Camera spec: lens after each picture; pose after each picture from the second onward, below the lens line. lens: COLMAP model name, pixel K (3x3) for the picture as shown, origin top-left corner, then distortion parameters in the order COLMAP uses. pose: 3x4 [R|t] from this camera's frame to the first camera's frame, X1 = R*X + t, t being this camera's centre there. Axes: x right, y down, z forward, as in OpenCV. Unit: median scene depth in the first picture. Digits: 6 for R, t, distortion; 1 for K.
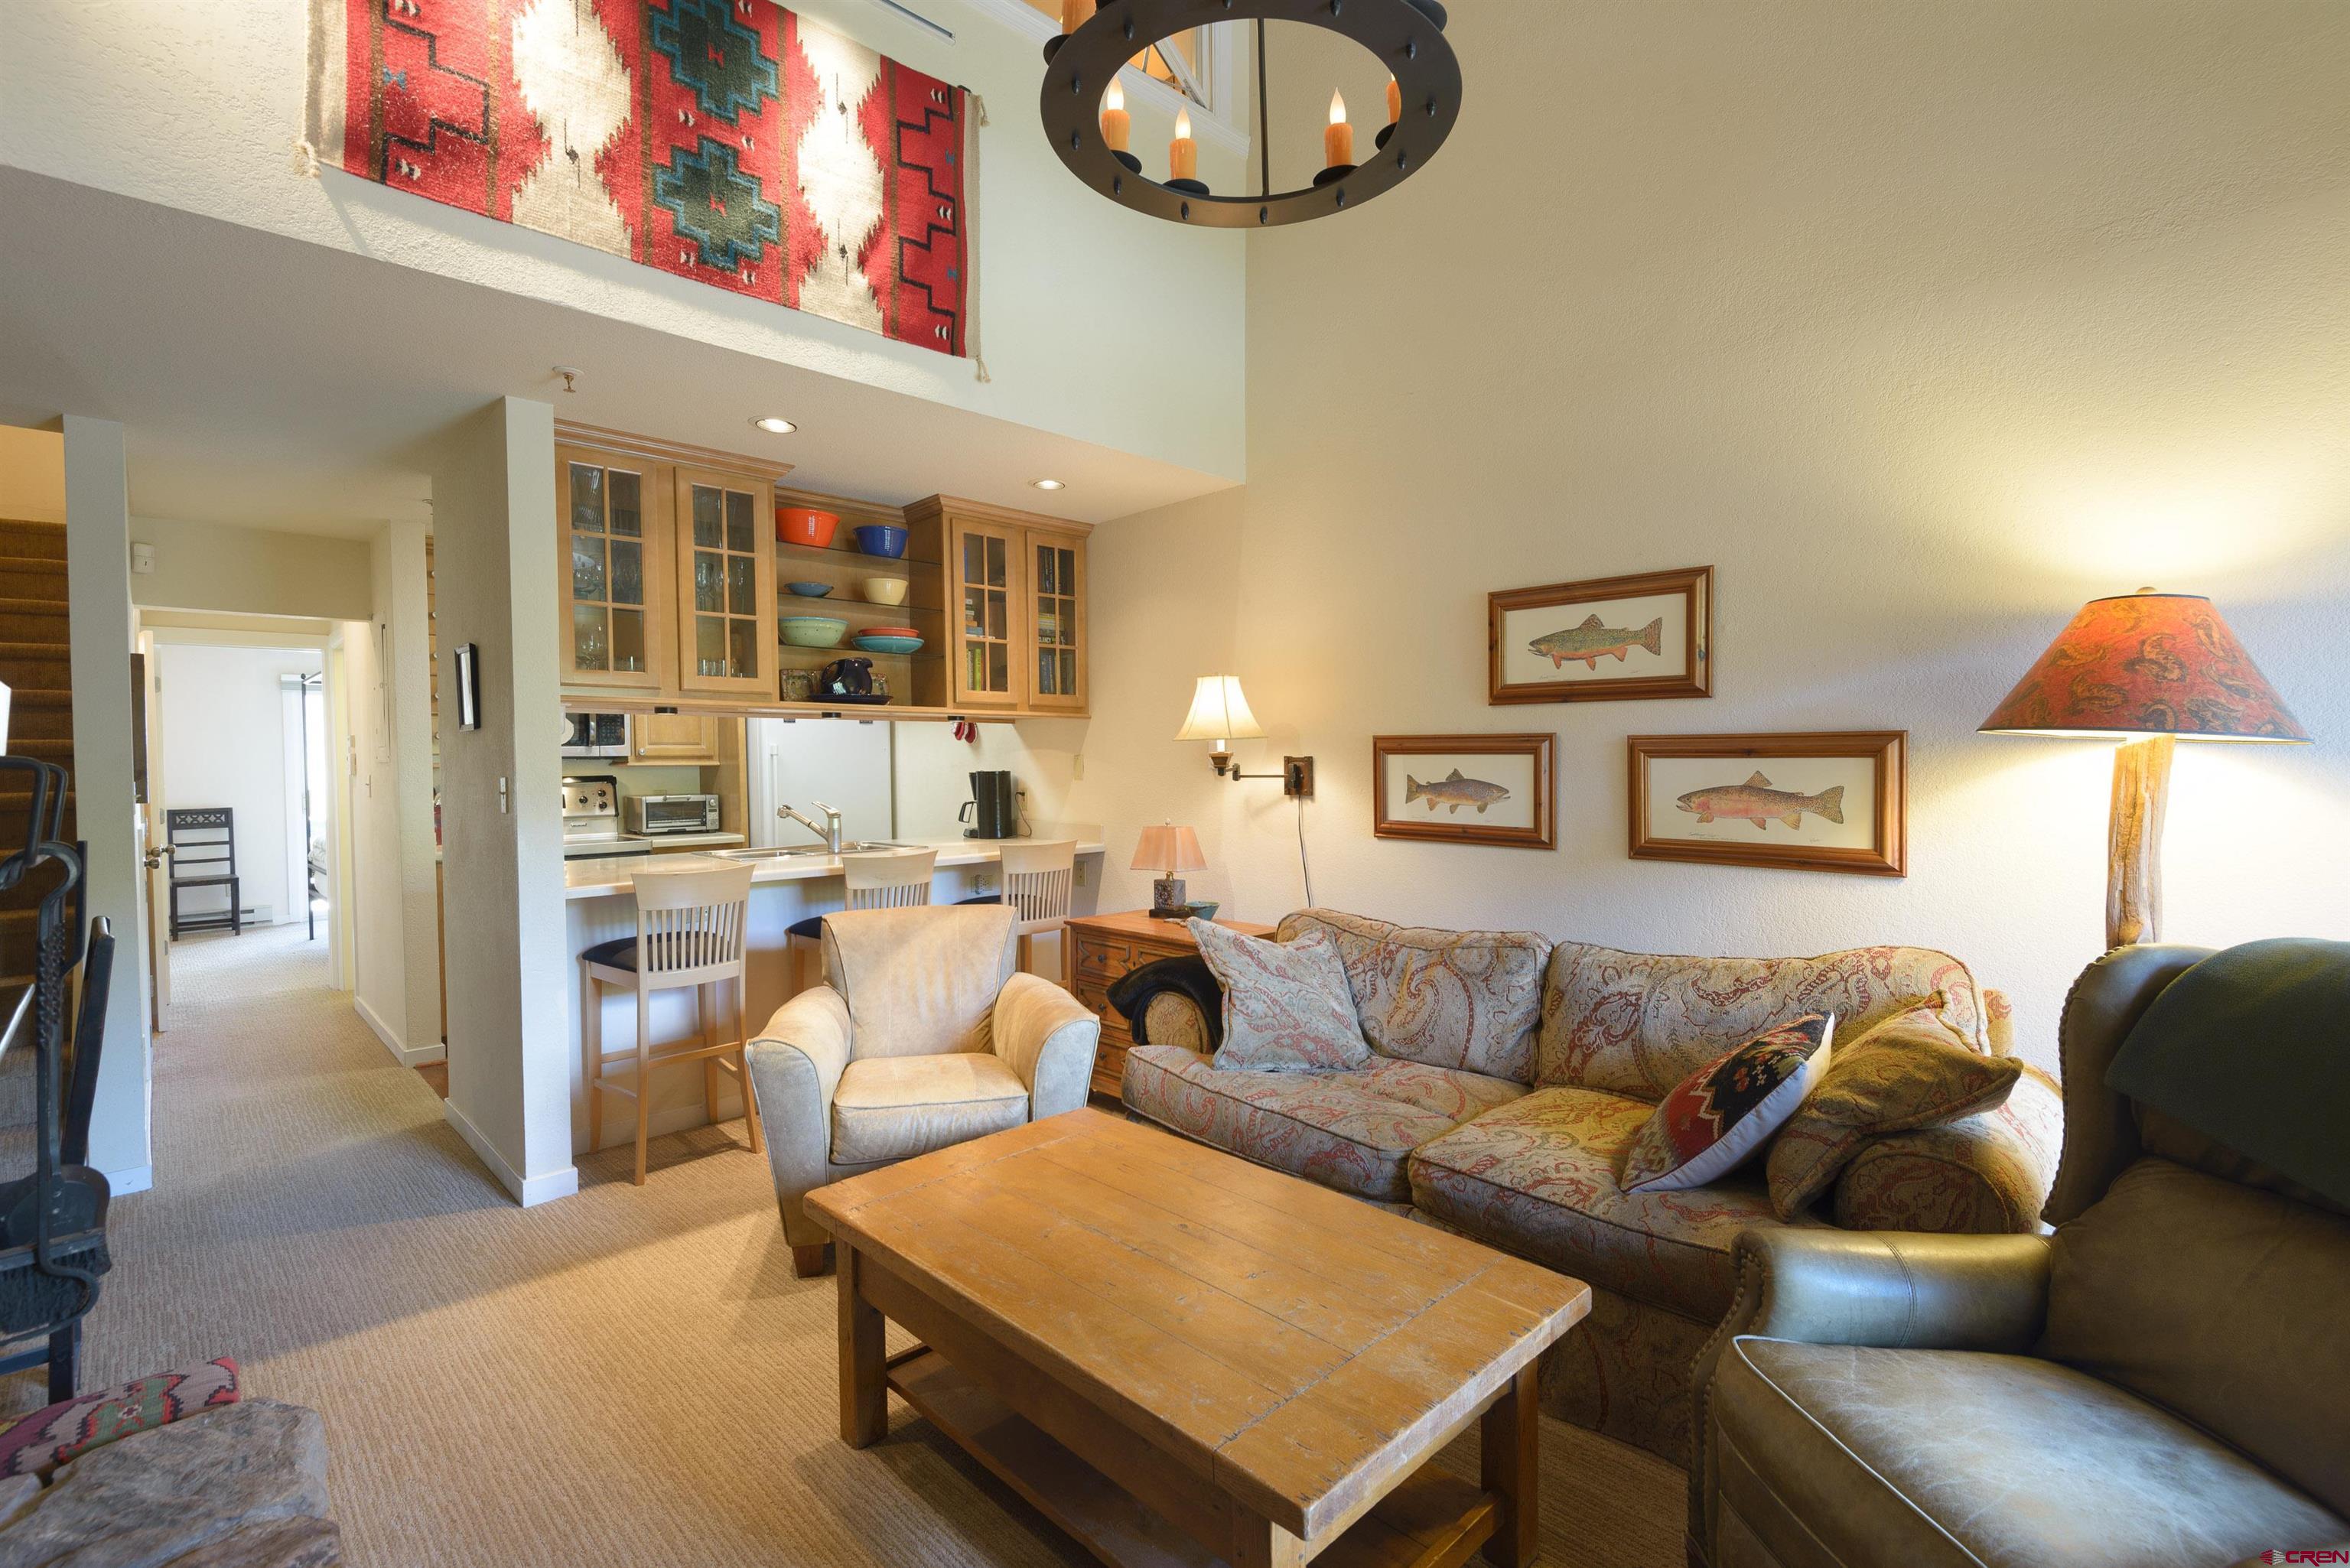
lens RADIAL K [[1077.4, 0, 1183.0], [0, 1077.4, 784.3], [0, 0, 1]] dist [-0.028029, -0.004631]
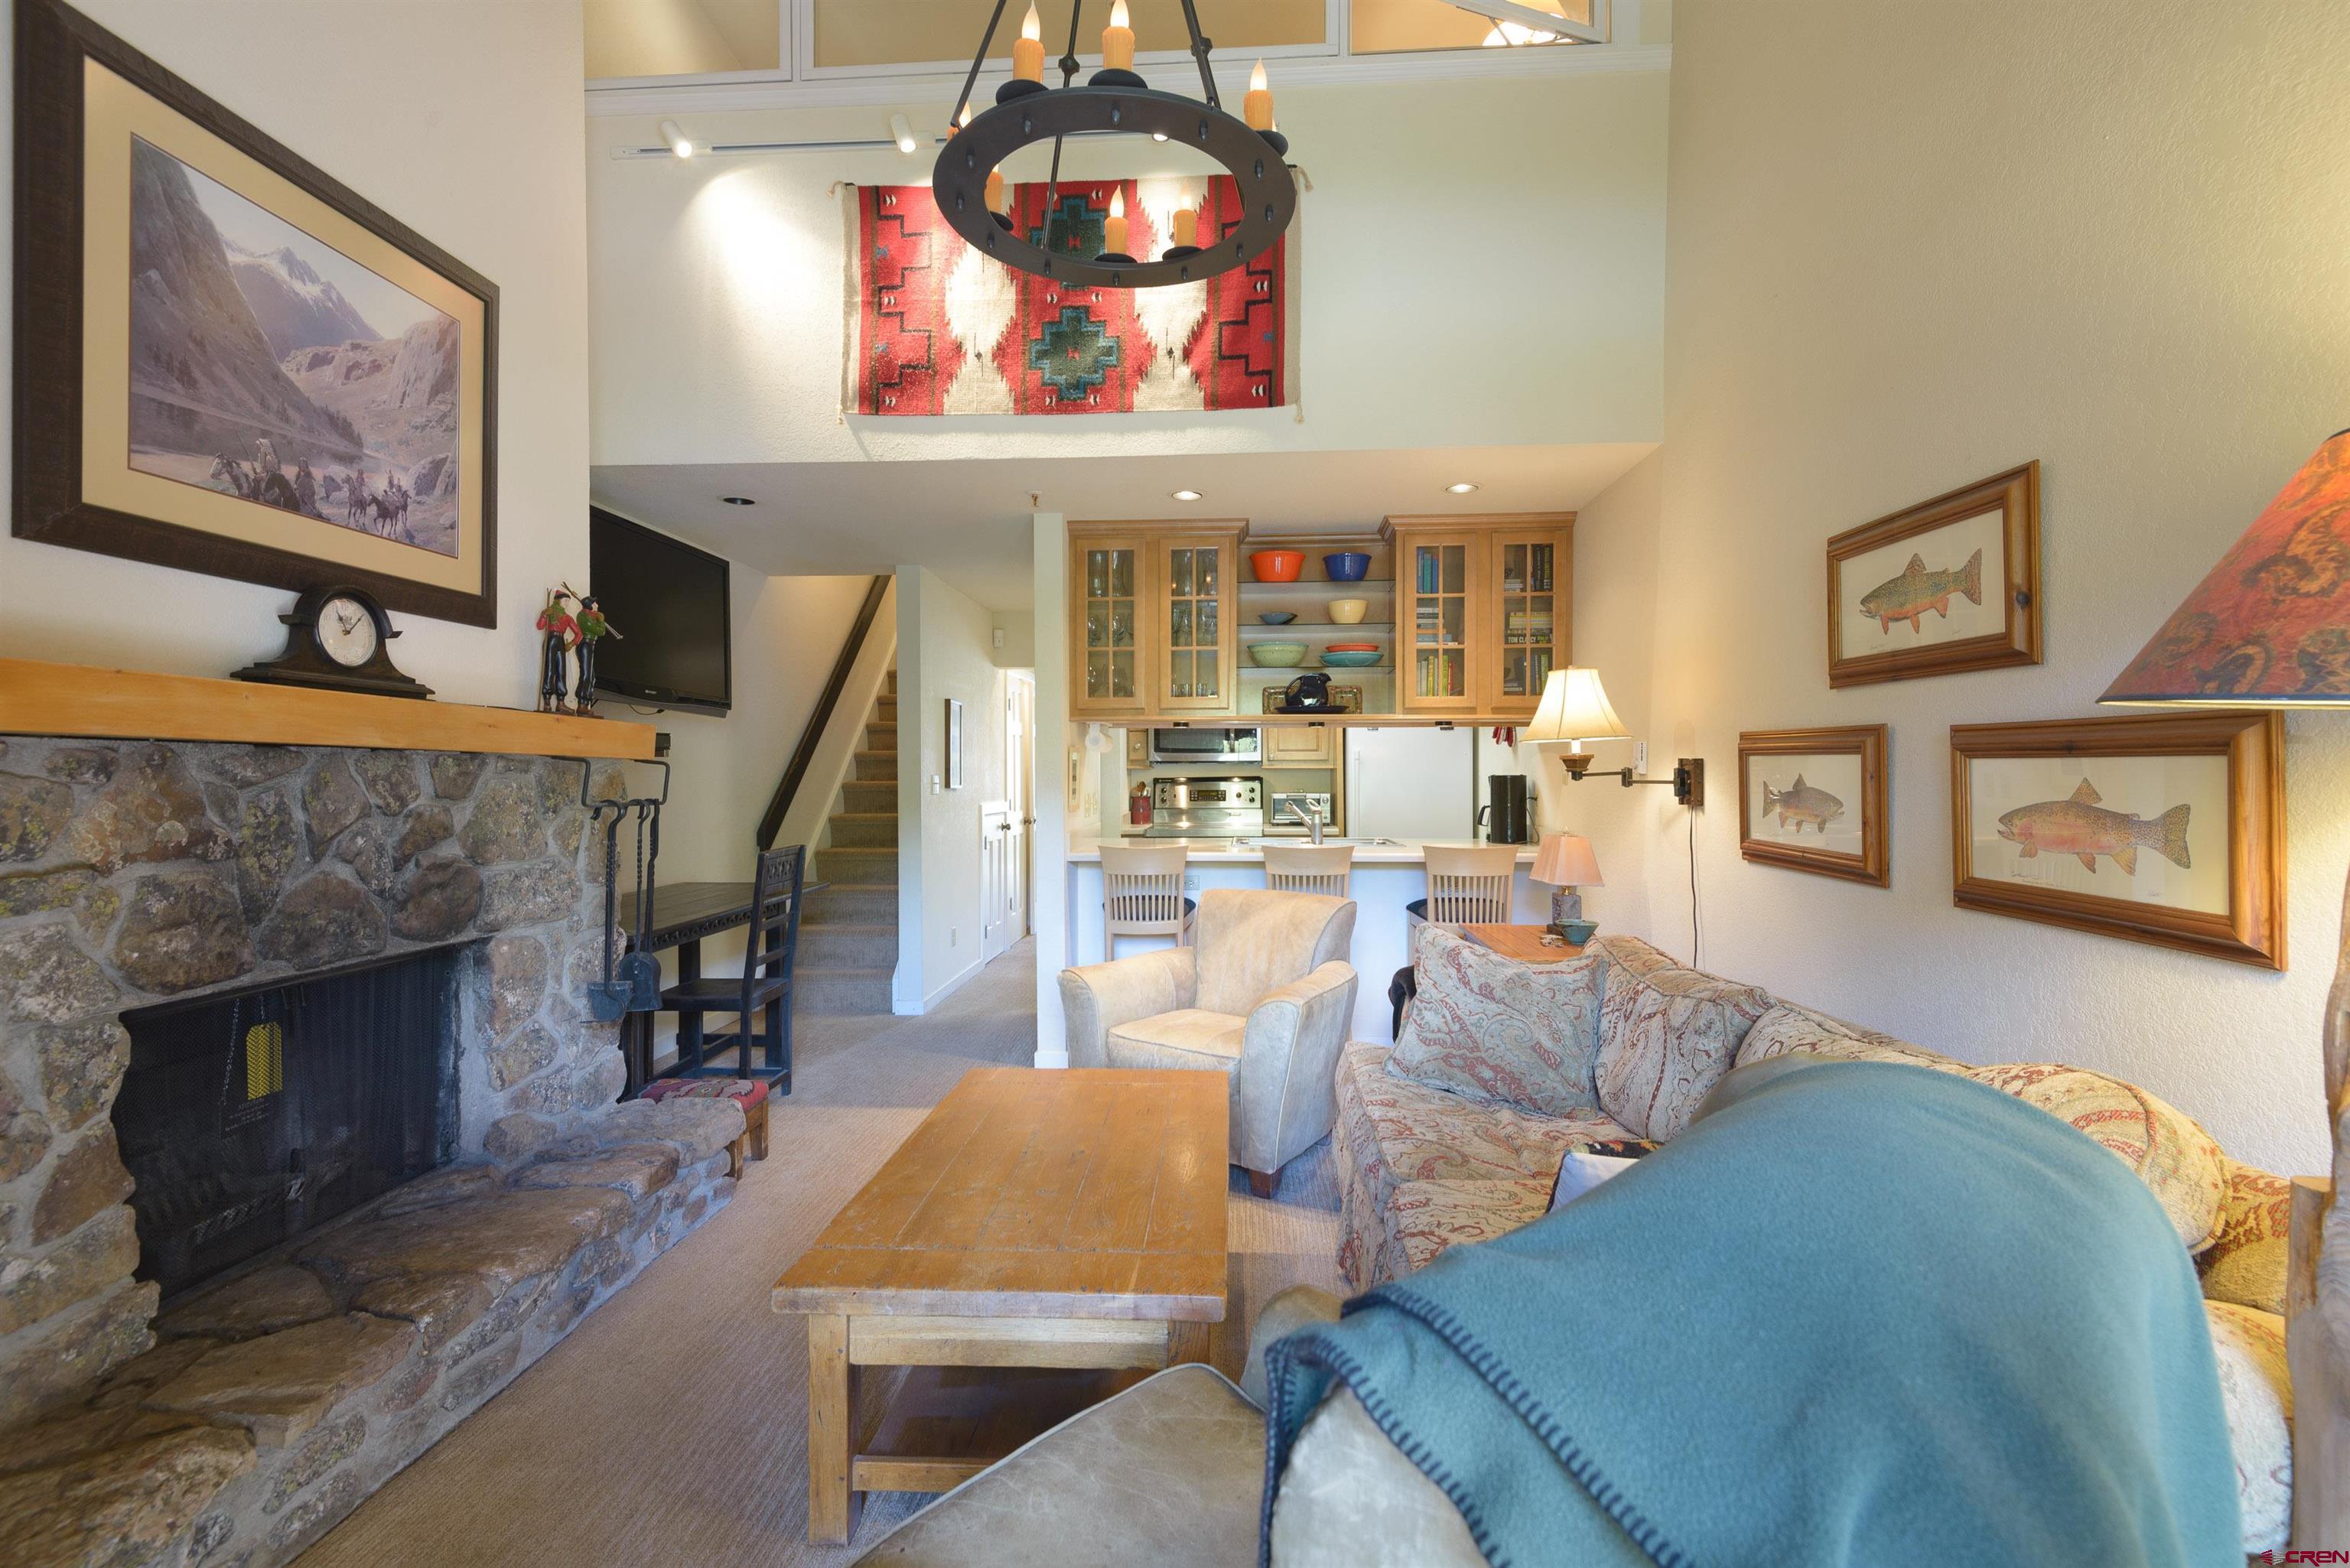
lens RADIAL K [[1077.4, 0, 1127.5], [0, 1077.4, 772.8], [0, 0, 1]] dist [-0.028029, -0.004631]
pose [[0.640300, 0.006775, -0.768095, 0.594728], [-0.018818, 0.999799, -0.006868, -0.000757], [0.767894, 0.018852, 0.640299, 0.165651]]
